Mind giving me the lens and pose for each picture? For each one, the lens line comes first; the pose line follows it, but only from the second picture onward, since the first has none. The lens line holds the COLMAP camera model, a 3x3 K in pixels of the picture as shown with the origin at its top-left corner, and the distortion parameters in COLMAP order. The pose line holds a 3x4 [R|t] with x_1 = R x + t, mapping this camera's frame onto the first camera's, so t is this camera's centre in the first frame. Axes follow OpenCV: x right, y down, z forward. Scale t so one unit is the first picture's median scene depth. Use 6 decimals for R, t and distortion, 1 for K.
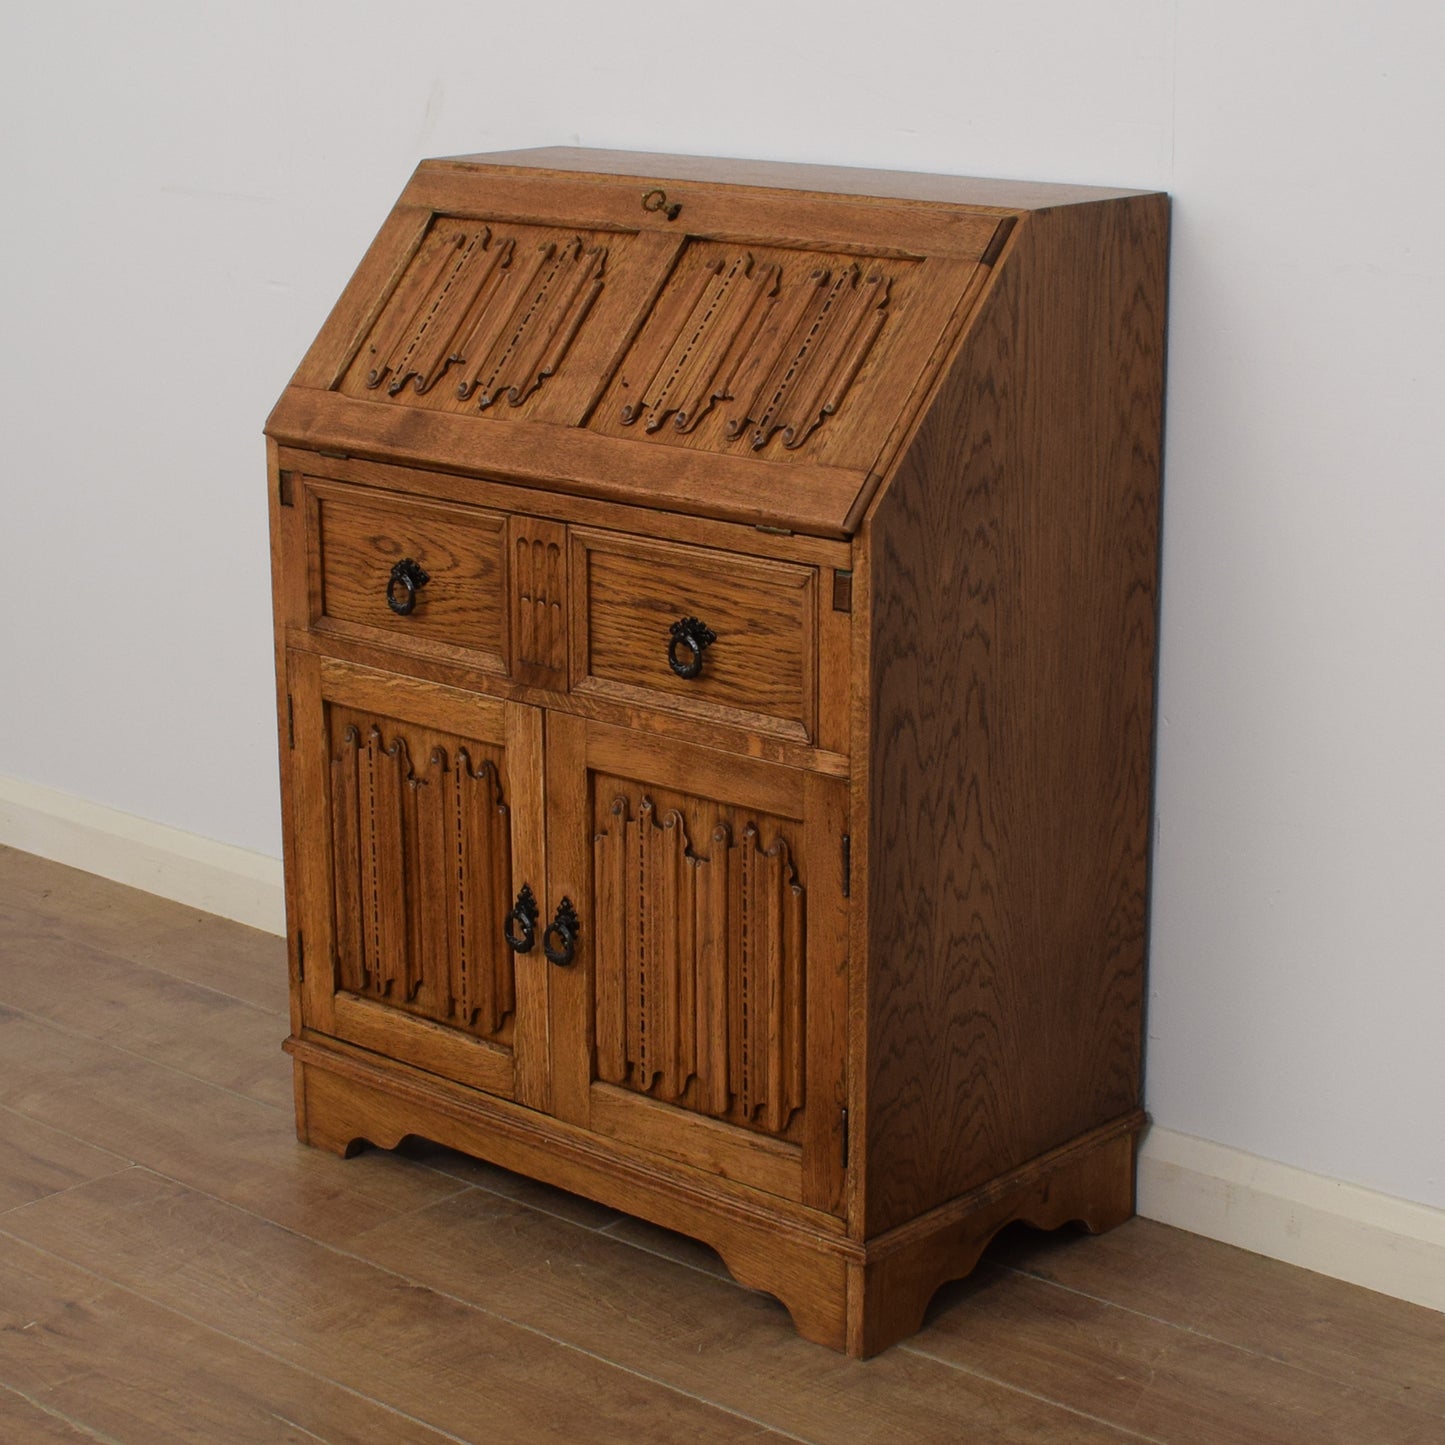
lens RADIAL K [[3159.2, 0, 721.9], [0, 3159.2, 729.2], [0, 0, 1]] dist [-0.057785, -0.227346]
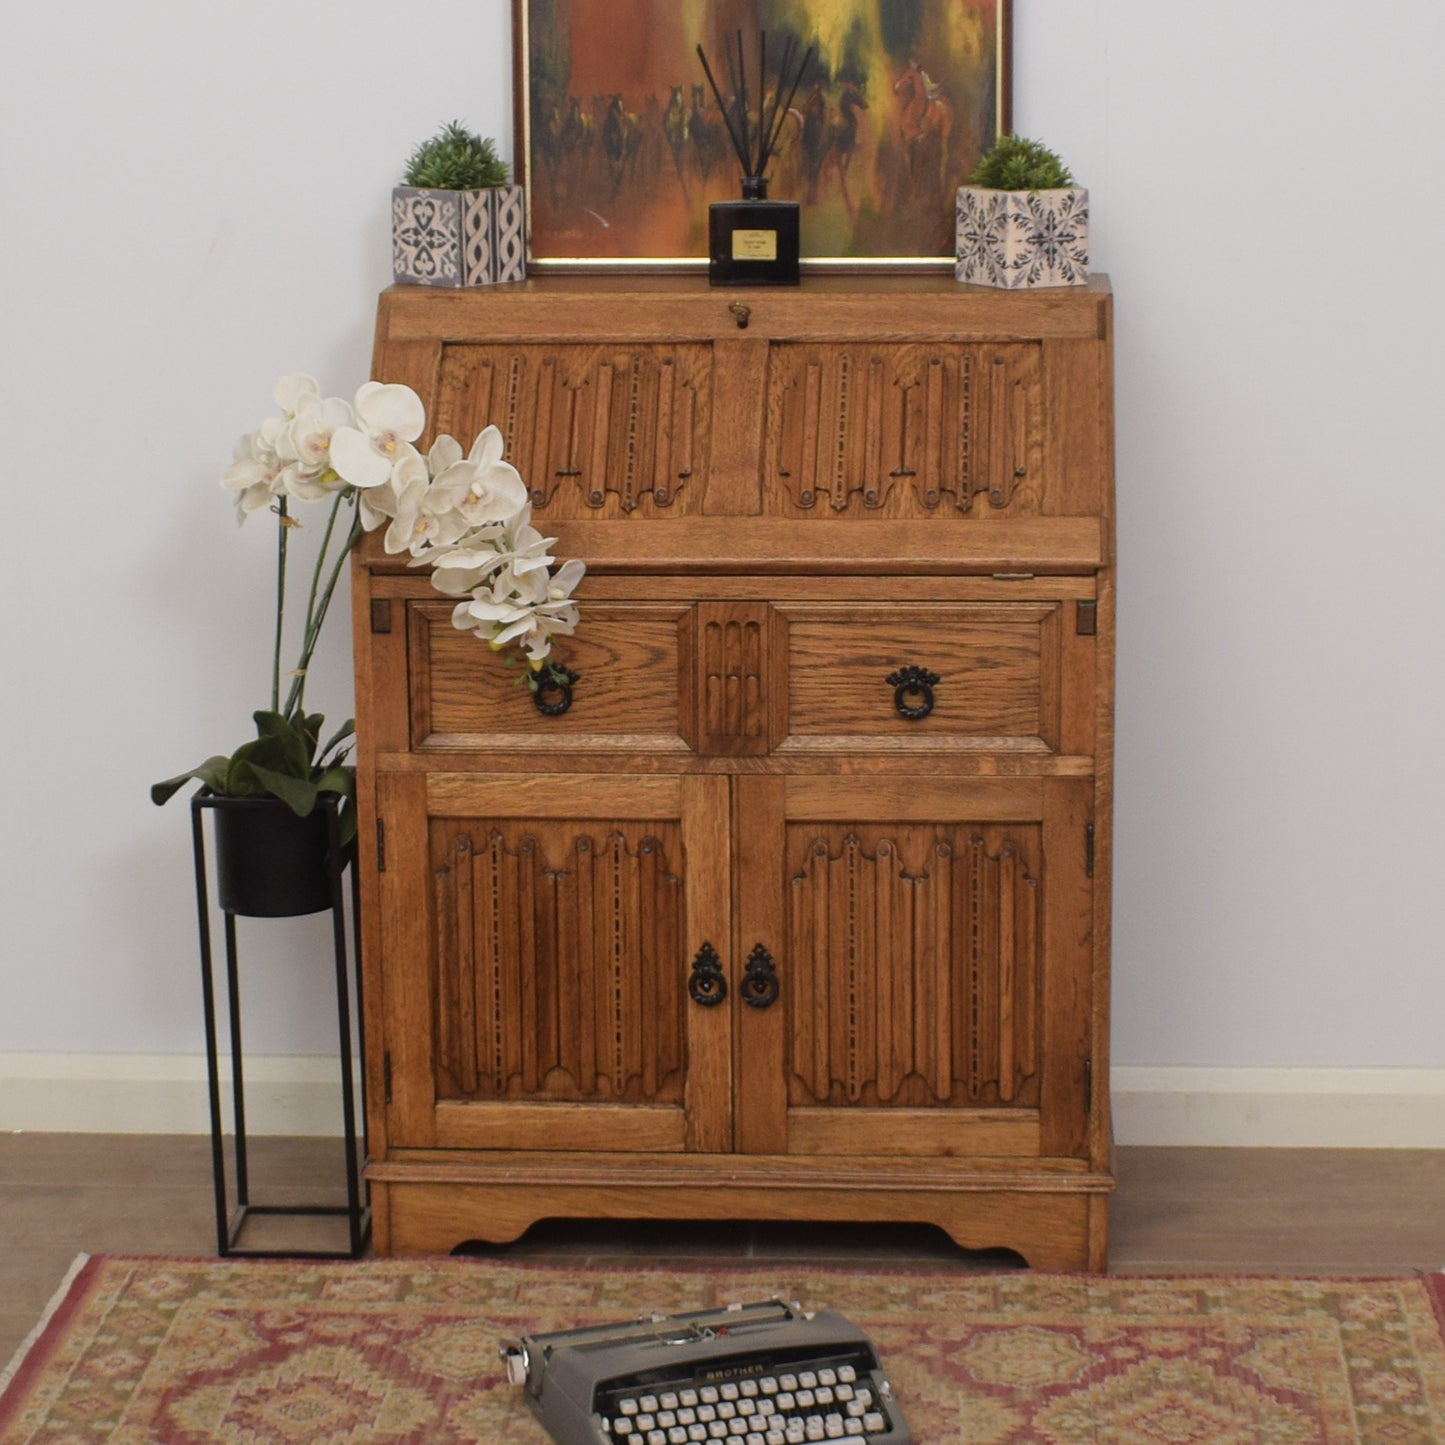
lens RADIAL K [[3754.2, 0, 784.6], [0, 3754.2, 740.6], [0, 0, 1]] dist [-0.060889, 0.001929]
pose [[0.780283, -0.137844, 0.610047, -0.845598], [0.166969, 0.985919, 0.009214, -0.027612], [-0.602727, 0.094669, 0.792312, -0.047324]]
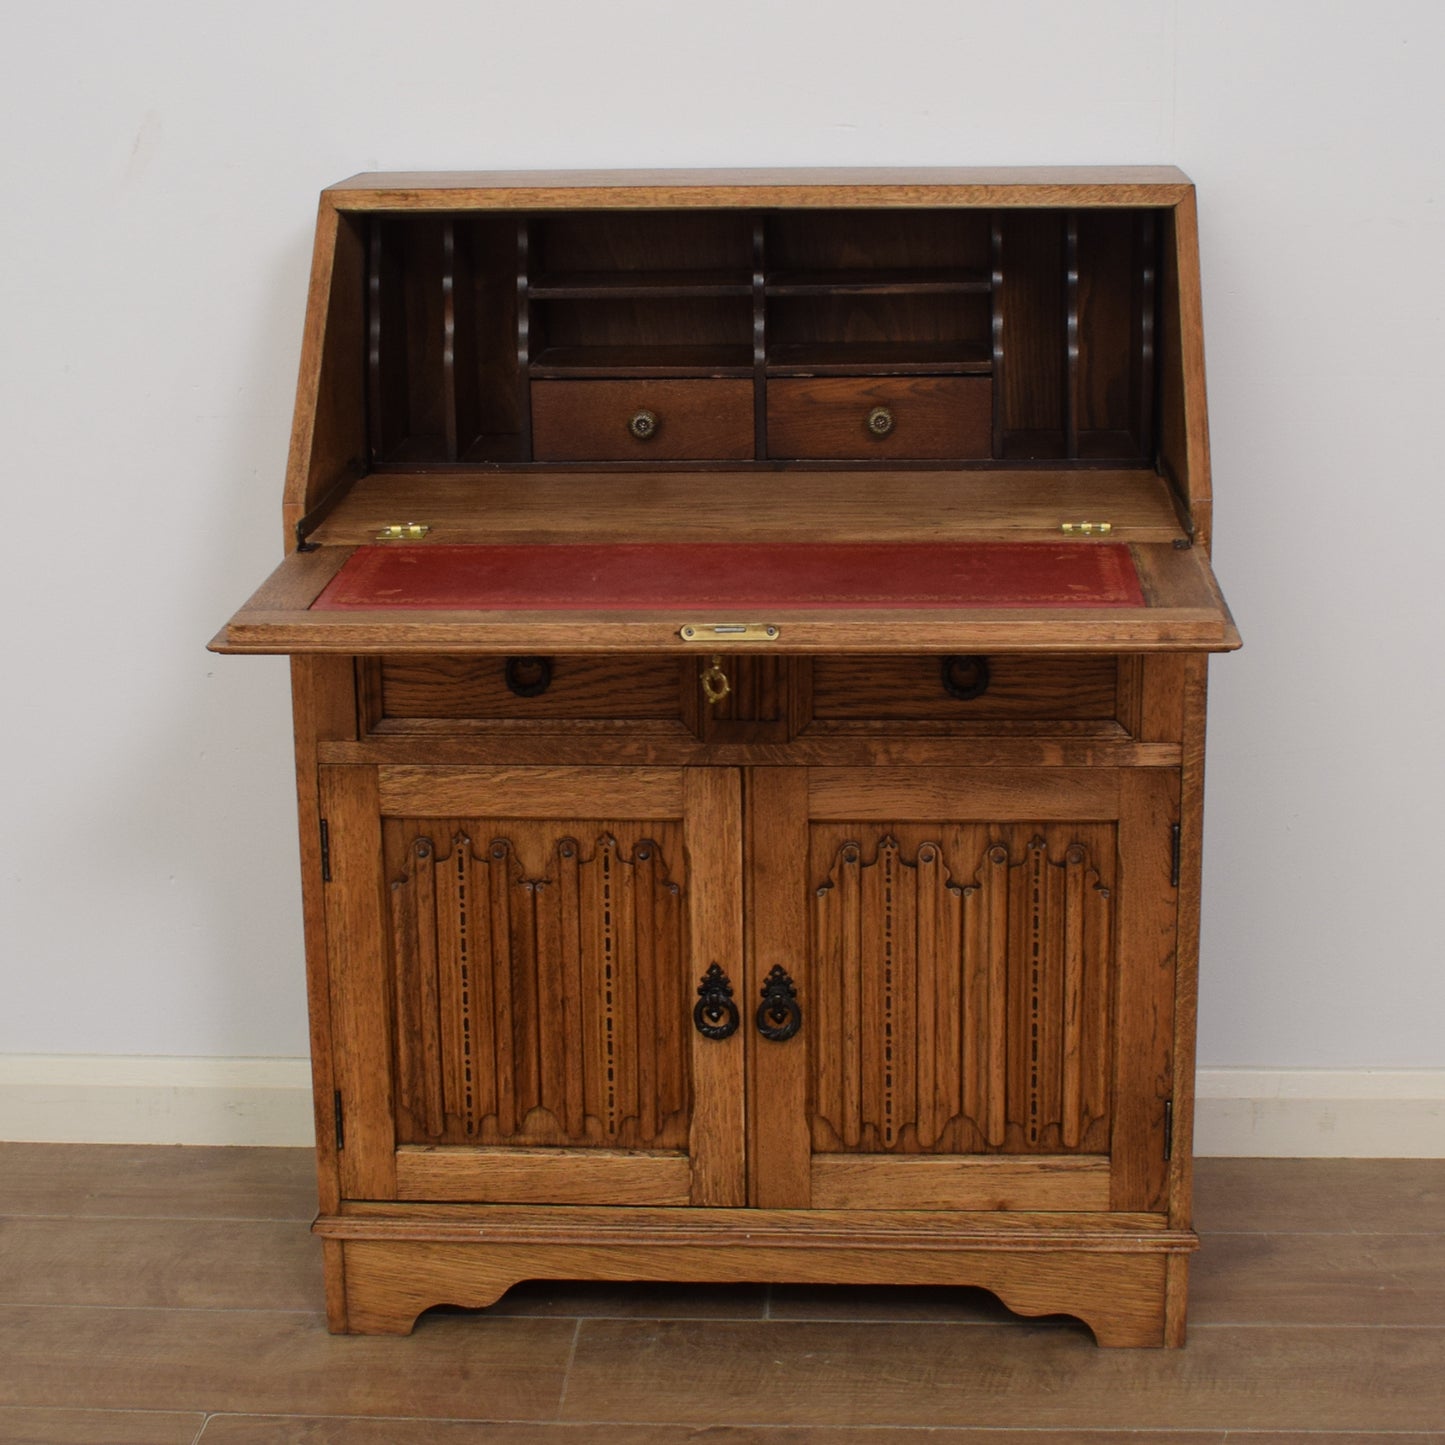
lens RADIAL K [[2940.6, 0, 720.1], [0, 2940.6, 718.8], [0, 0, 1]] dist [-0.075176, -0.029357]
pose [[0.785356, -0.166138, 0.596334, -0.572393], [0.172830, 0.983854, 0.046487, -0.061498], [-0.594429, 0.066555, 0.801389, 0.325134]]
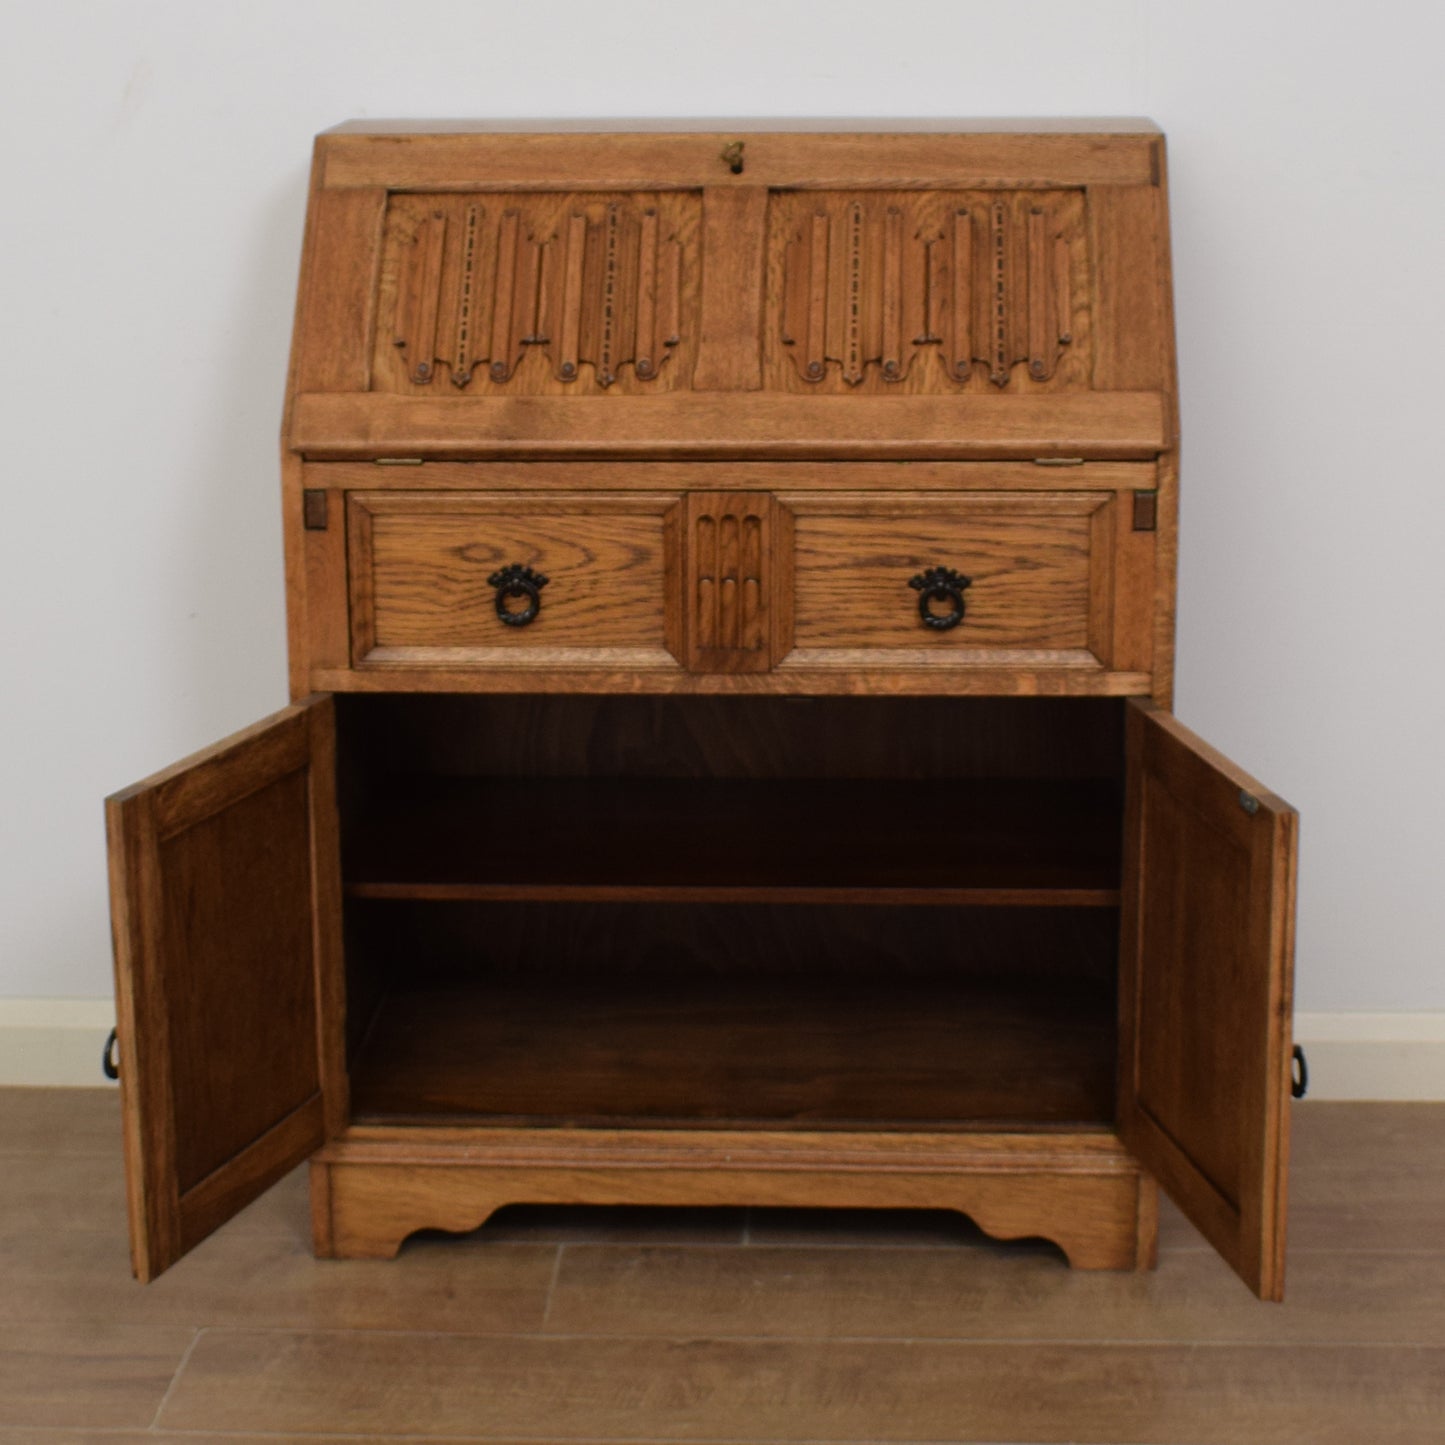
lens RADIAL K [[3199.2, 0, 724.0], [0, 3199.2, 672.5], [0, 0, 1]] dist [-0.062686, -0.110511]
pose [[0.776309, -0.150562, 0.612107, -0.645131], [0.168740, 0.985253, 0.028340, -0.040636], [-0.607348, 0.081286, 0.790267, 0.250477]]
